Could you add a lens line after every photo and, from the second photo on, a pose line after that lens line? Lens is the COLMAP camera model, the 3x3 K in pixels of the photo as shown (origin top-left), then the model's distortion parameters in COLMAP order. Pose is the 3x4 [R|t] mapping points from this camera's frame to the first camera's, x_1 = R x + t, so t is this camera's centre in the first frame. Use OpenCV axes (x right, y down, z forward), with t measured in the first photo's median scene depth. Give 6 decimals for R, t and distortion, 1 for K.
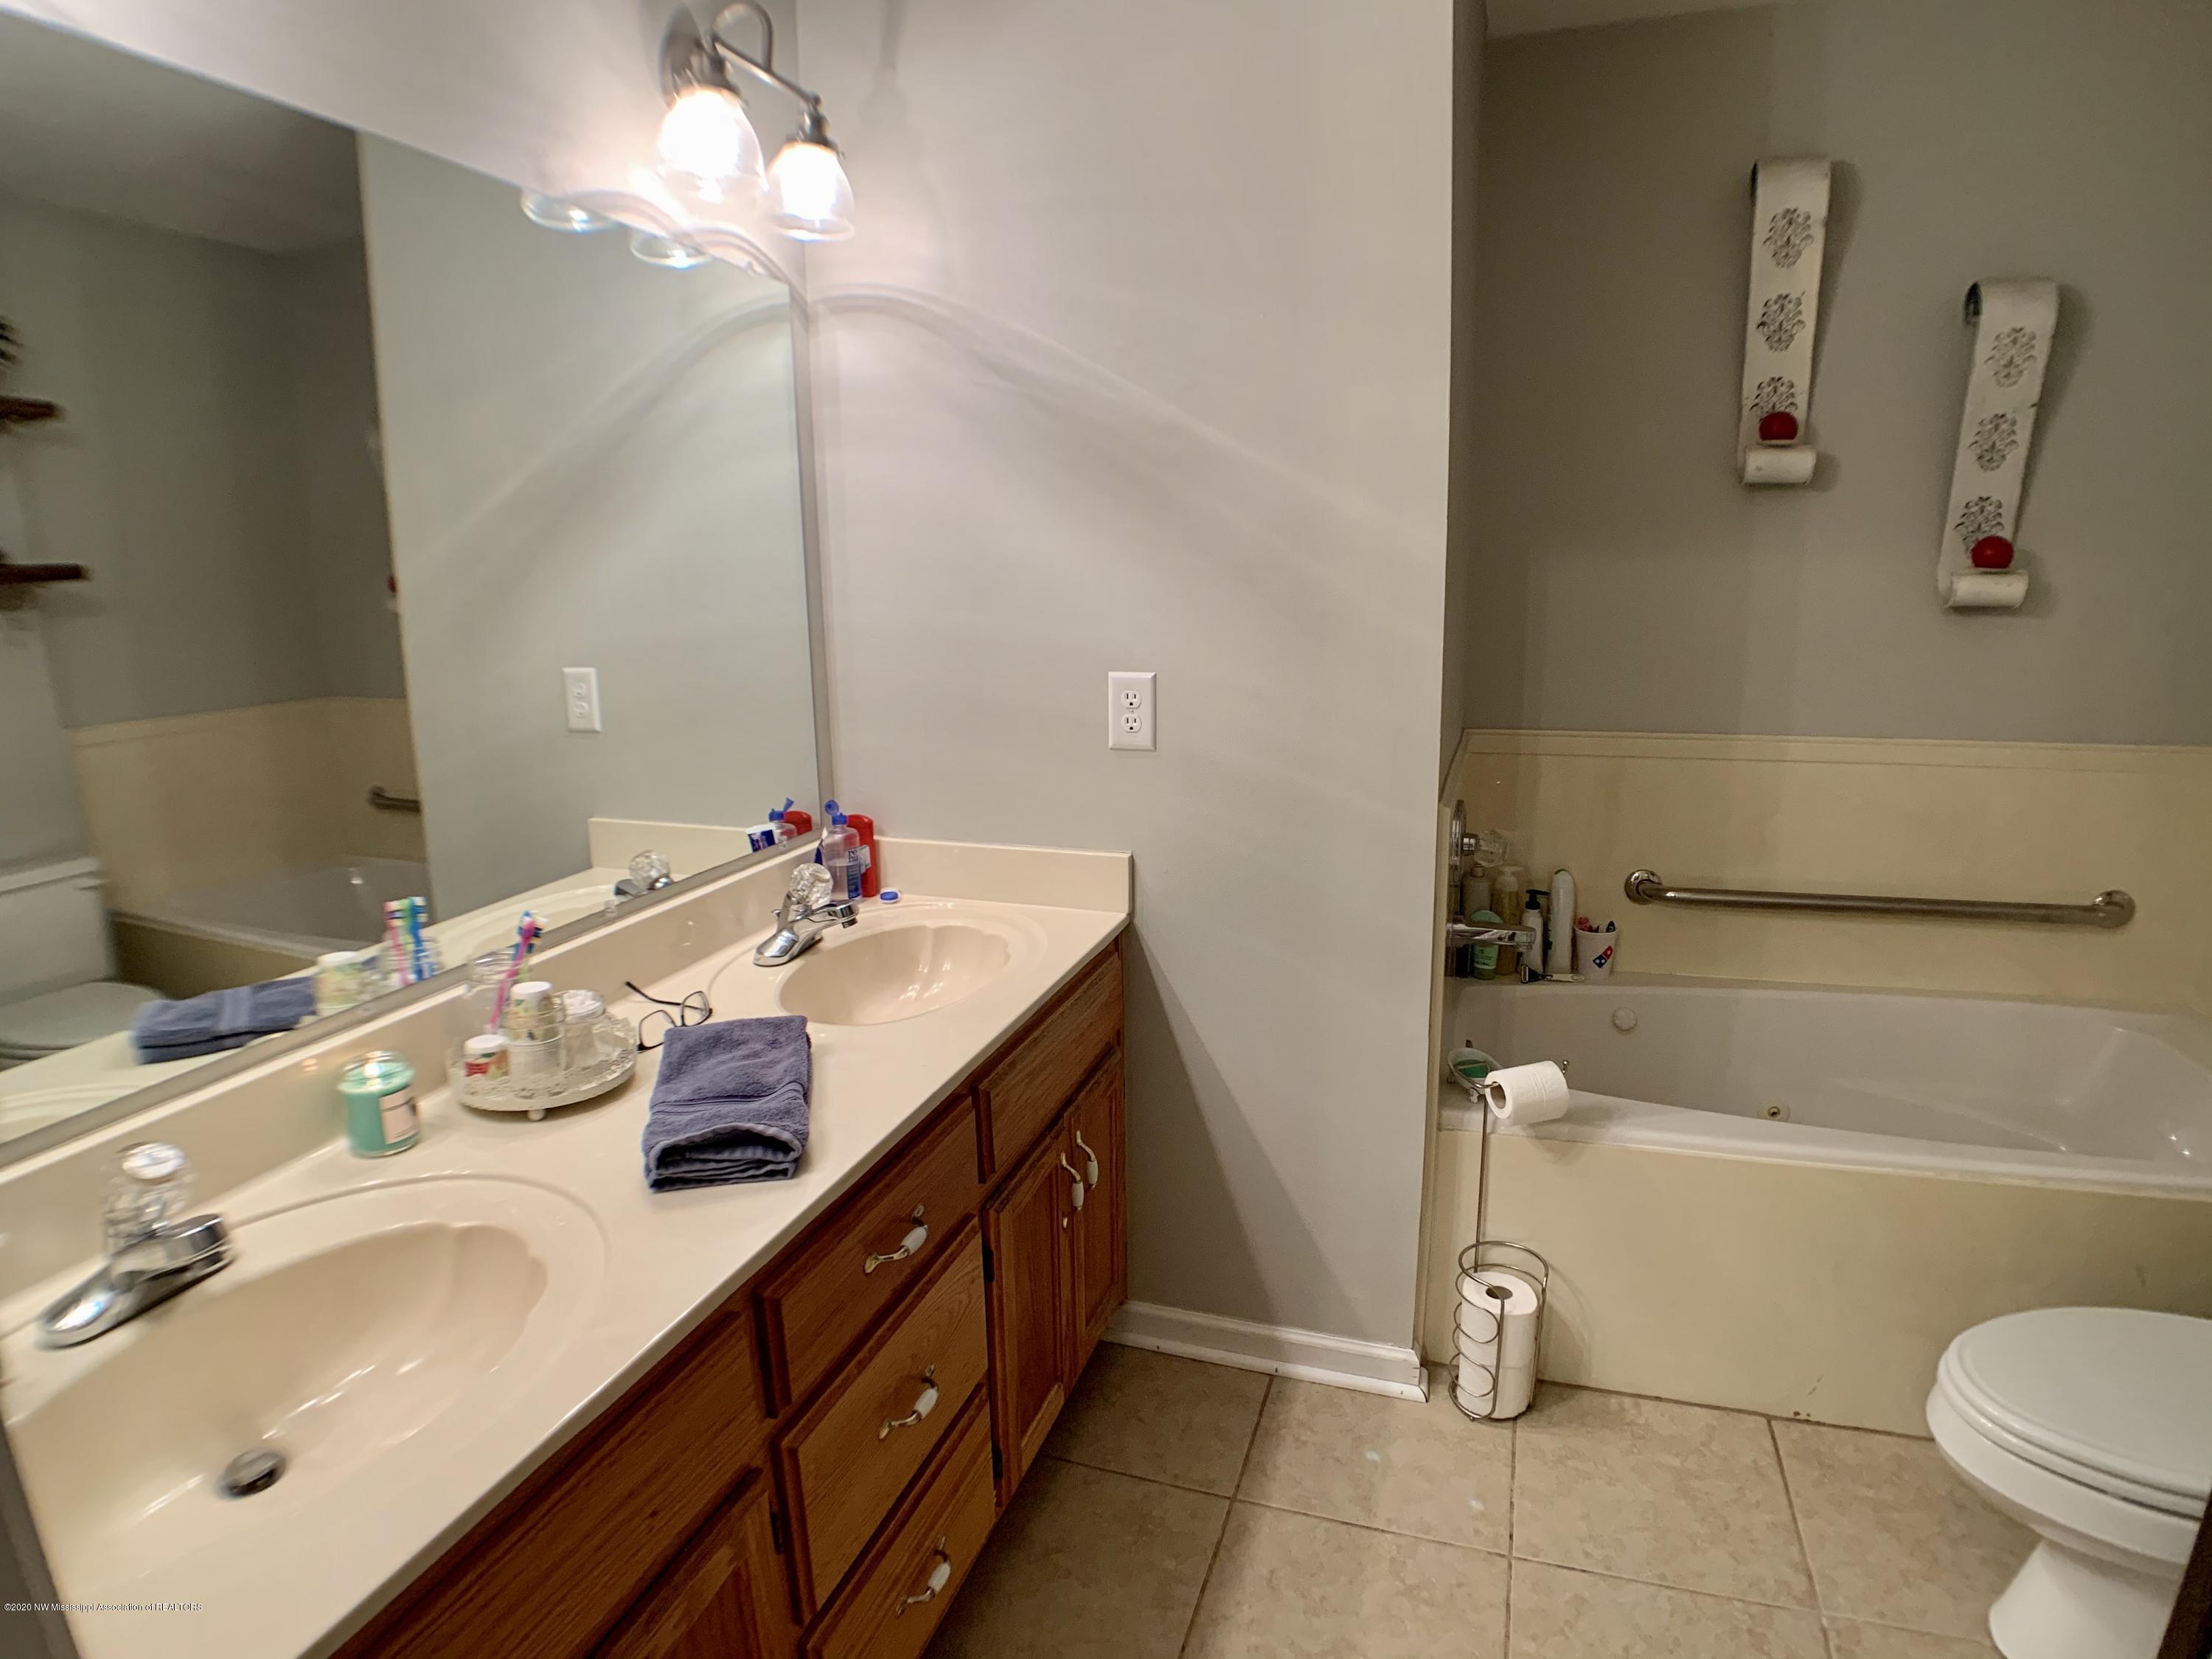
lens RADIAL K [[1162.7, 0, 1090.6], [0, 1162.7, 811.1], [0, 0, 1]] dist [-0.099610, 0.017575]
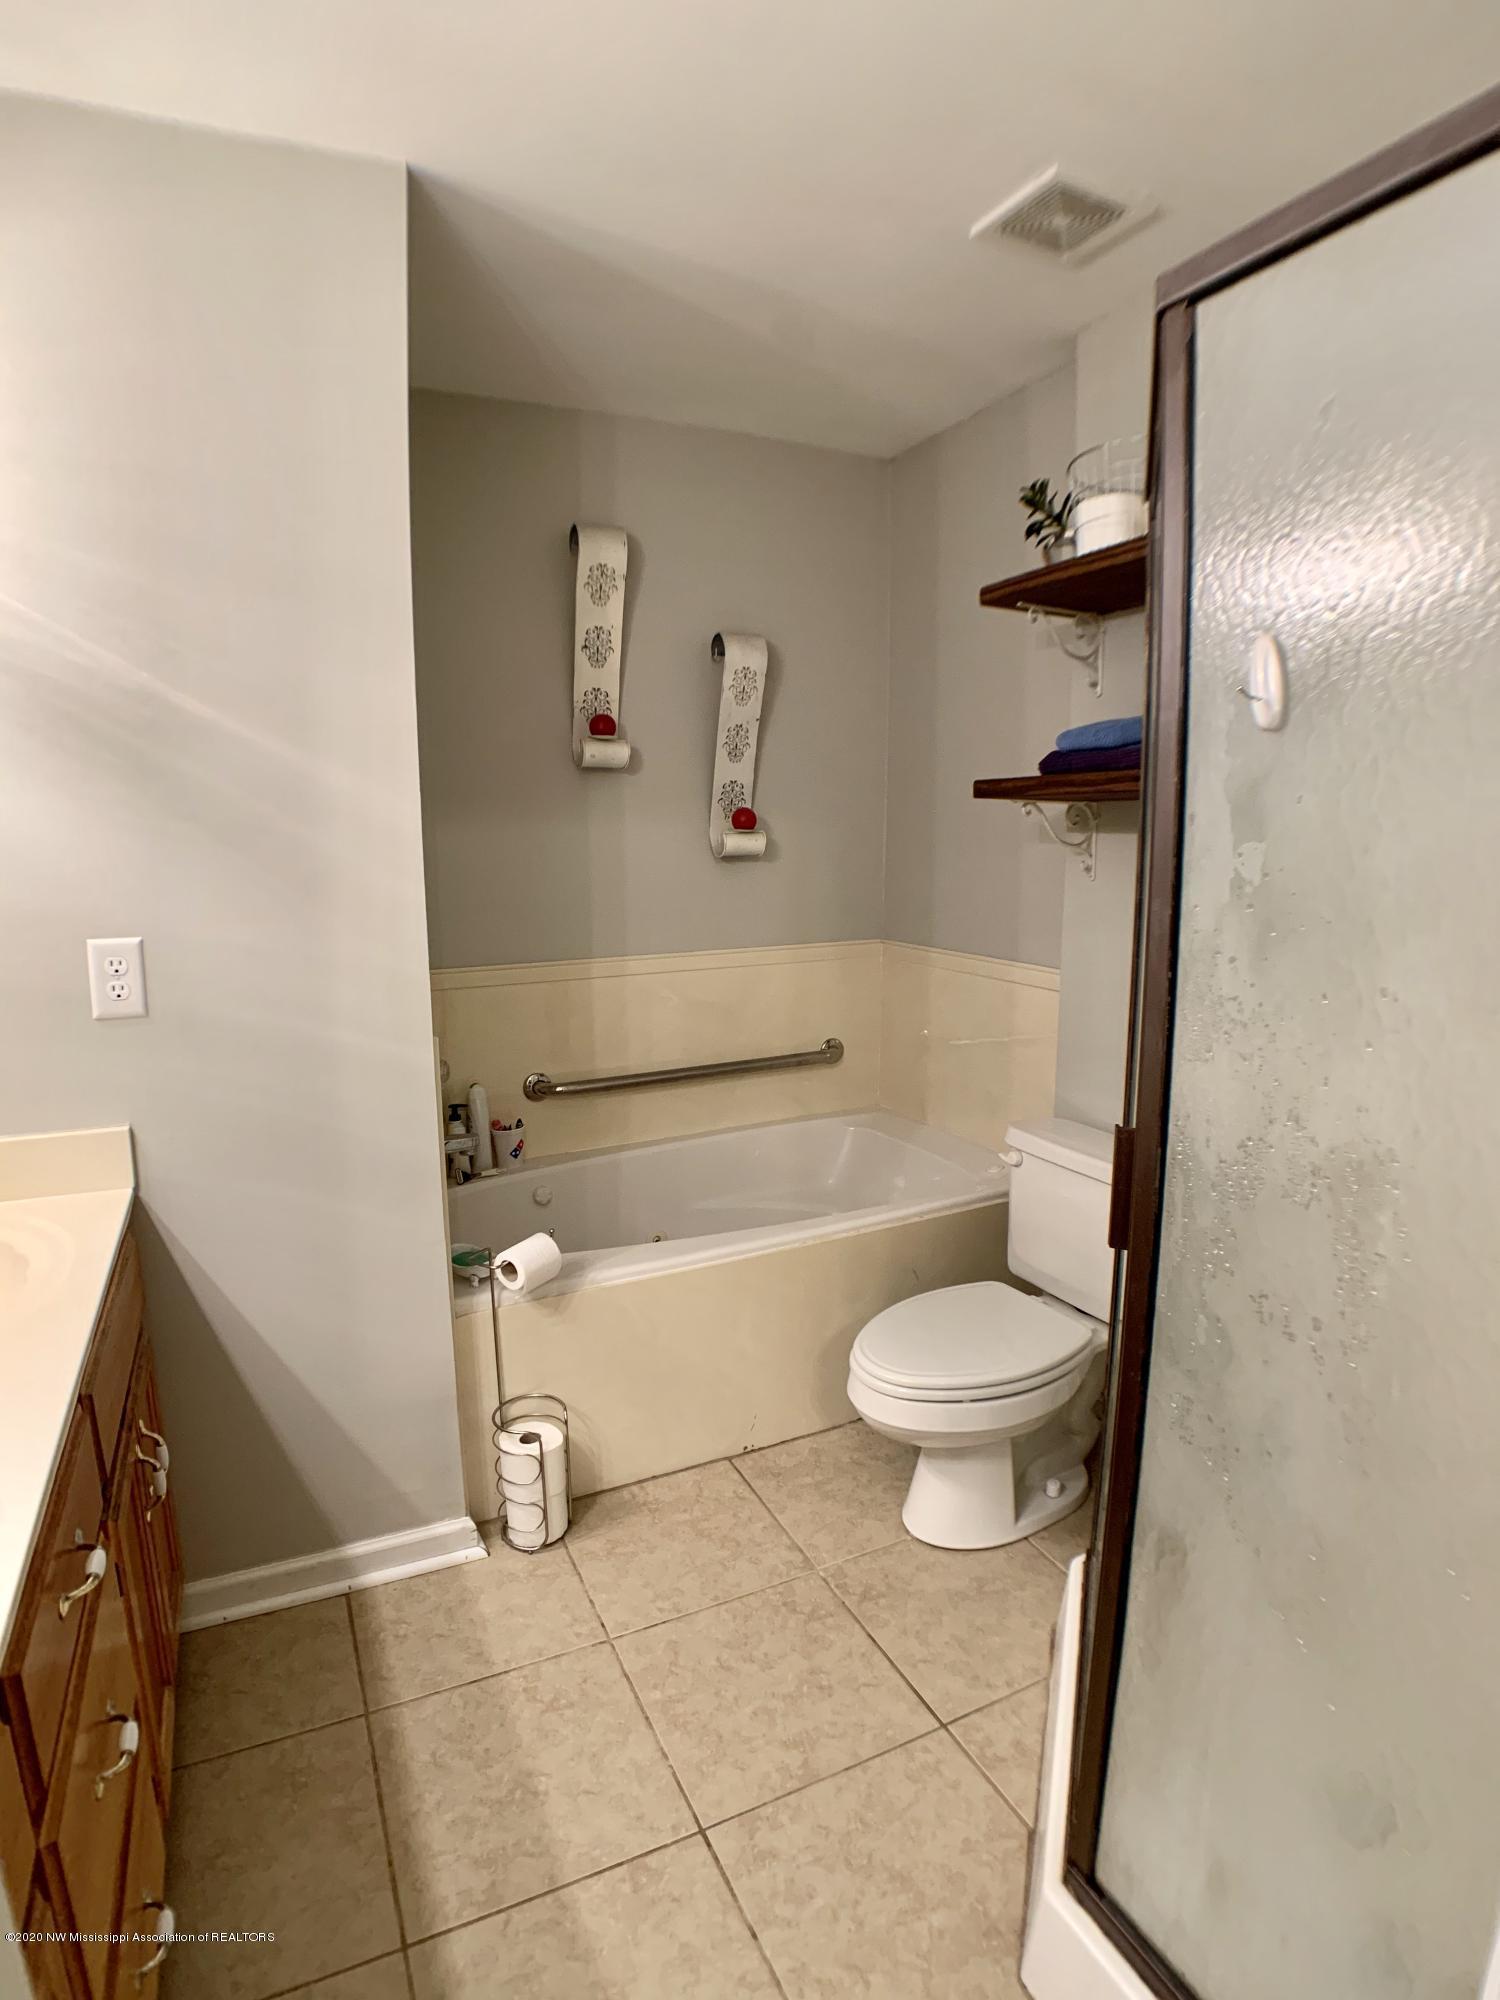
lens RADIAL K [[1051.2, 0, 744.0], [0, 1051.2, 980.0], [0, 0, 1]] dist [-0.099610, 0.017575]
pose [[0.707512, -0.081457, 0.701991, -0.185131], [0.129048, 0.991525, -0.015009, -0.003934], [-0.694819, 0.101210, 0.712028, 0.028363]]
